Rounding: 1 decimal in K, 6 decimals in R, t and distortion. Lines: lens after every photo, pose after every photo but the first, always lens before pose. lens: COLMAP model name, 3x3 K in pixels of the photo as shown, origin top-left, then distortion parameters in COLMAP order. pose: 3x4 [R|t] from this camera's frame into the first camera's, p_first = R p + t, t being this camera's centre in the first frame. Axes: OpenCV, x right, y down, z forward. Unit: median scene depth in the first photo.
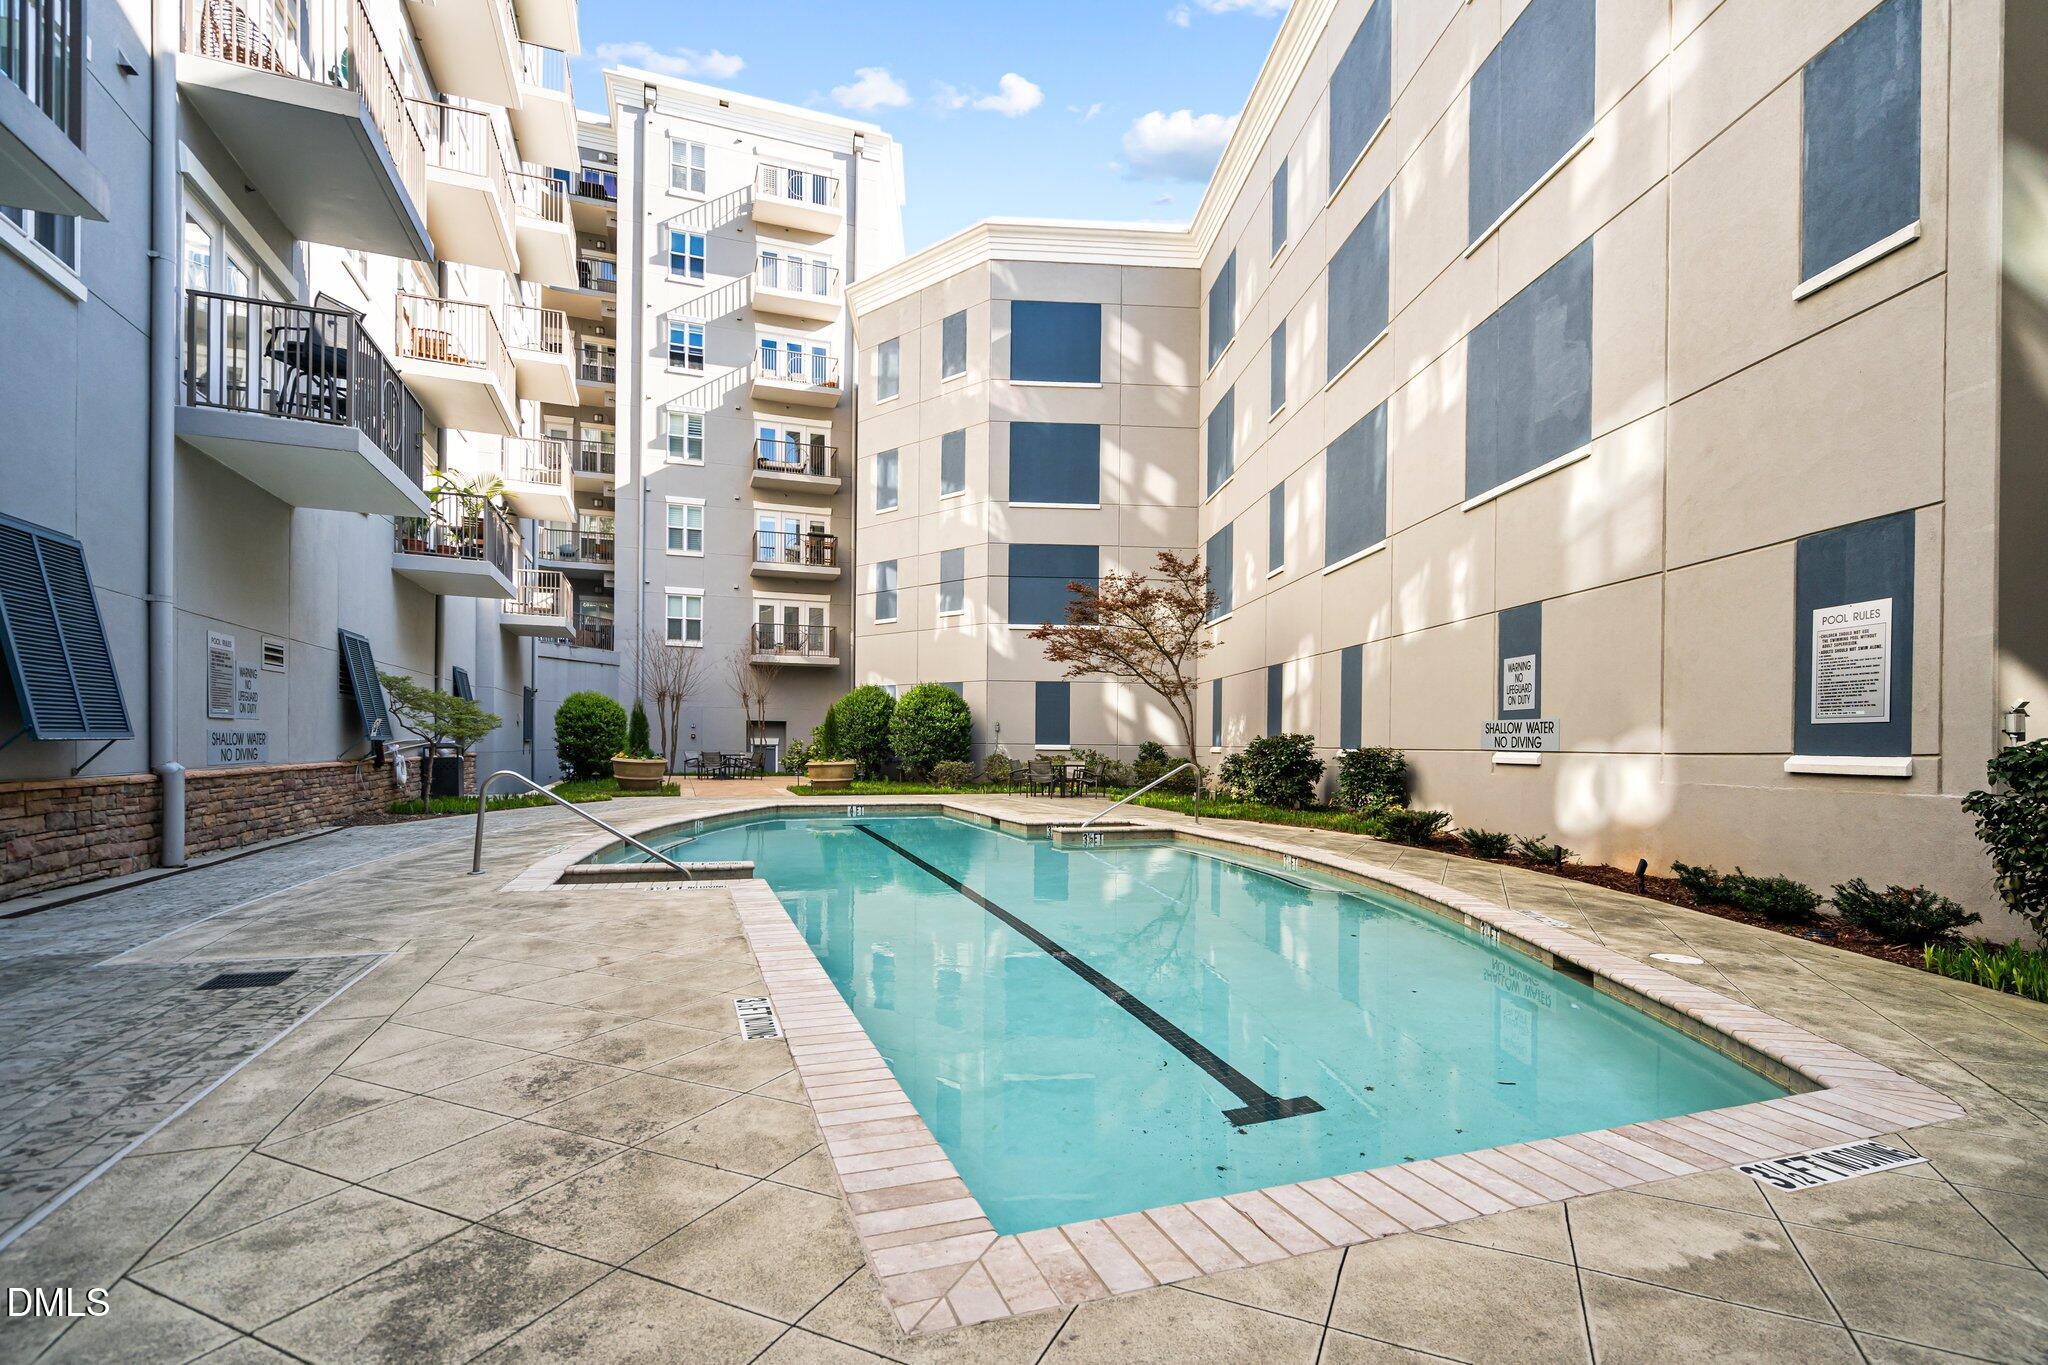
lens RADIAL K [[928.0, 0, 1011.5], [0, 928.0, 755.5], [0, 0, 1]] dist [-0.003998, -0.000091]
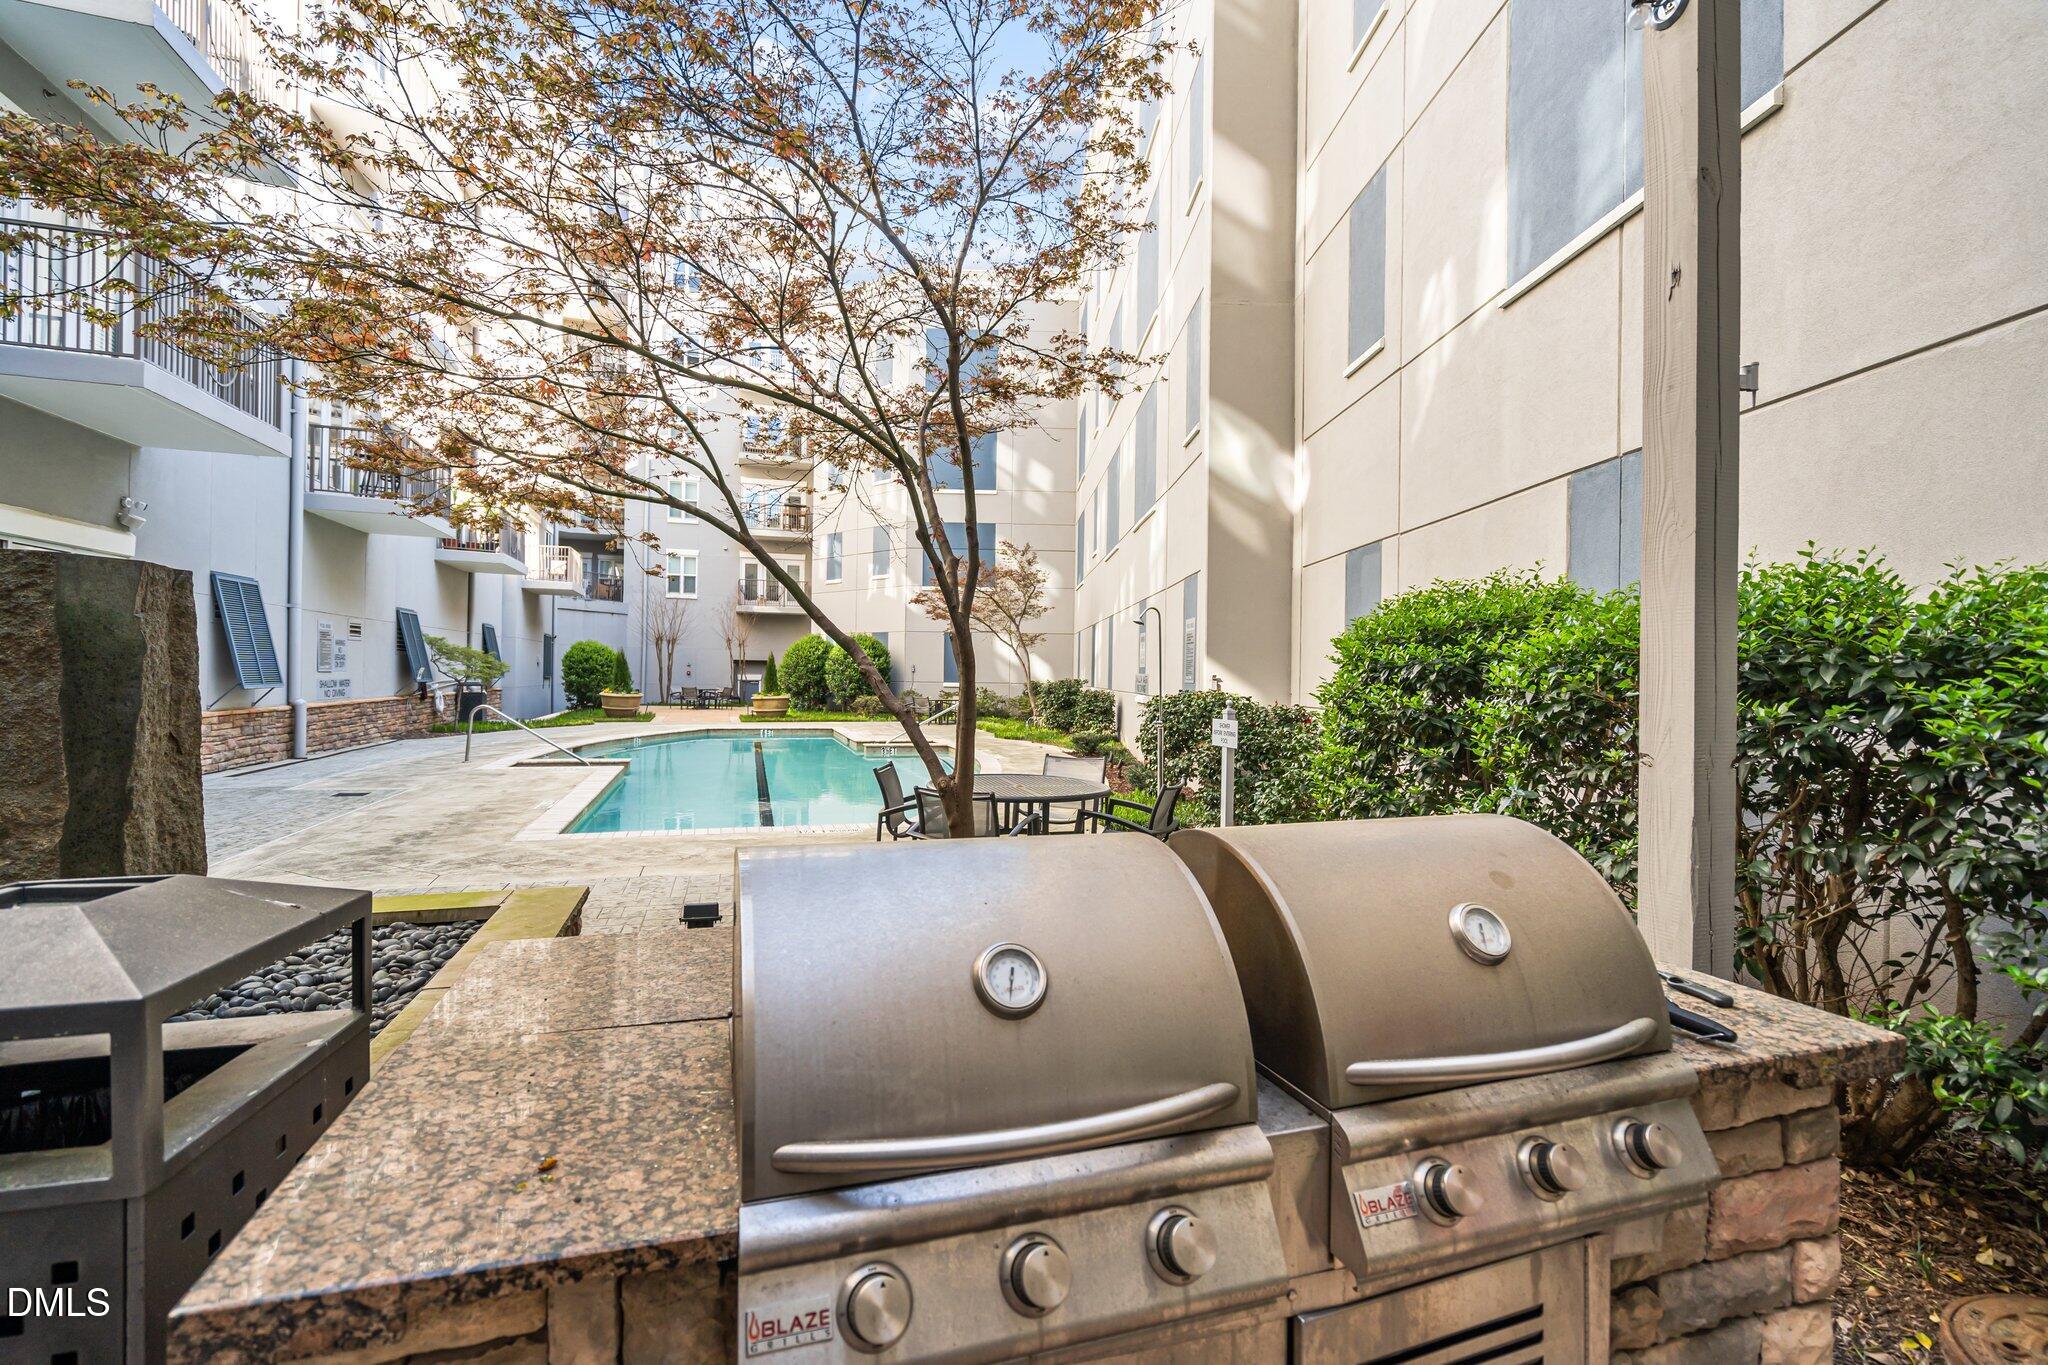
lens RADIAL K [[928.0, 0, 1026.6], [0, 928.0, 676.3], [0, 0, 1]] dist [-0.003998, -0.000091]
pose [[0.999205, 0.004489, -0.039607, 0.271354], [-0.004886, 0.999939, -0.009946, -0.012481], [0.039560, 0.010132, 0.999166, -0.352392]]
